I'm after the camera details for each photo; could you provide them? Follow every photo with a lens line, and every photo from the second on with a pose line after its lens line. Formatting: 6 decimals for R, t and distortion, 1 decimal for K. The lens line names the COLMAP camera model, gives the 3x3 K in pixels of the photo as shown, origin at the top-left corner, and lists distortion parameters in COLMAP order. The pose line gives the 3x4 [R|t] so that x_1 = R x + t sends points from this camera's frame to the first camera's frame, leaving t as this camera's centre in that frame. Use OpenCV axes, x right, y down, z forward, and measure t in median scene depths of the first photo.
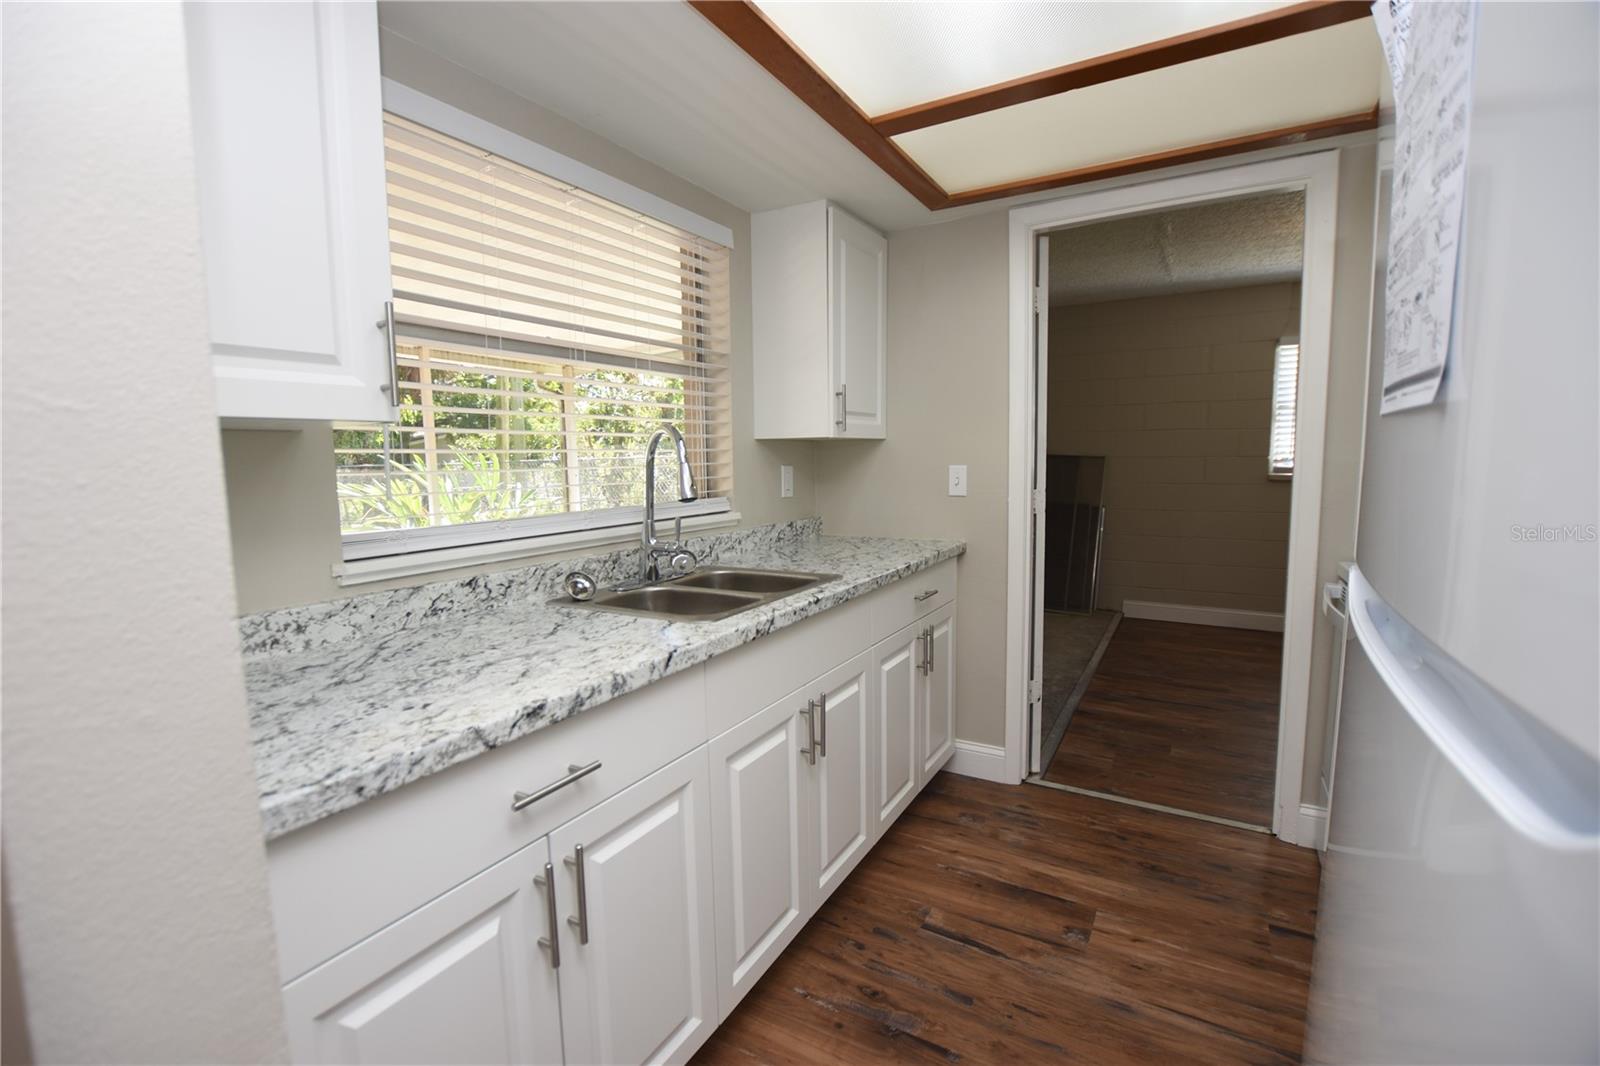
lens RADIAL K [[710.1, 0, 789.2], [0, 710.1, 531.4], [0, 0, 1]] dist [-0.025226, 0.000298]
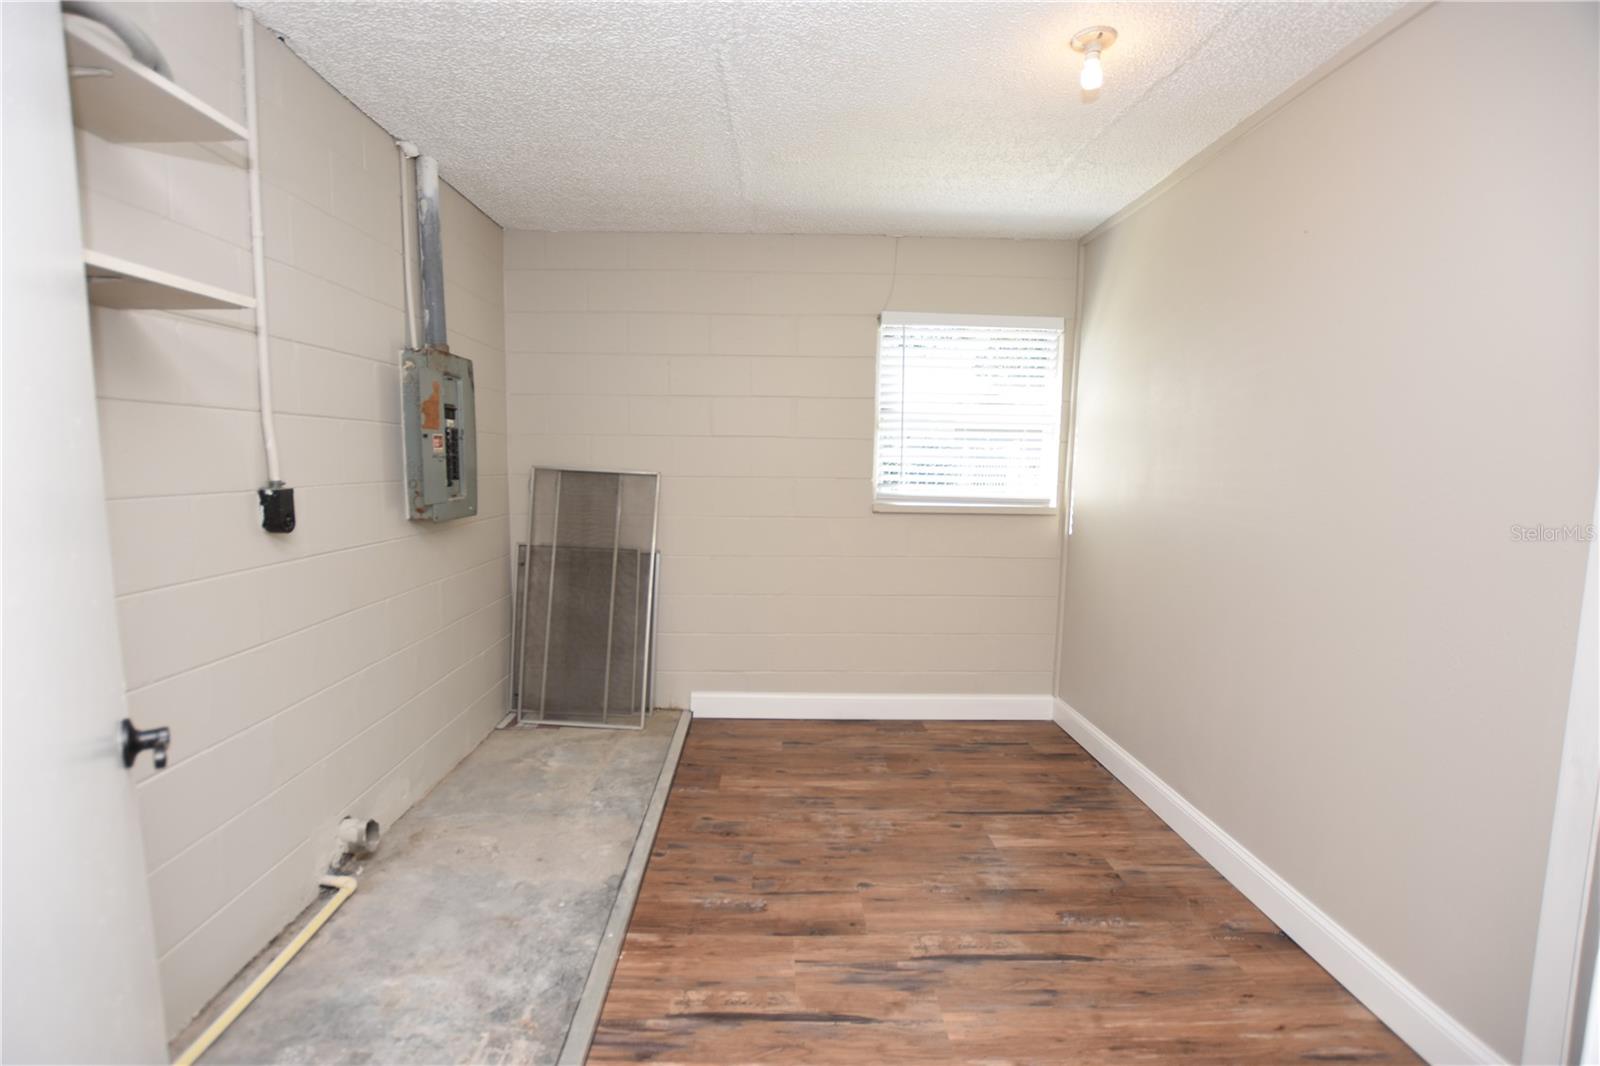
lens RADIAL K [[710.1, 0, 789.2], [0, 710.1, 531.4], [0, 0, 1]] dist [-0.025226, 0.000298]
pose [[0.849988, -0.032878, 0.525774, 0.296199], [0.033951, 0.999395, 0.007609, -0.078848], [-0.525706, 0.011383, 0.850590, 0.552227]]
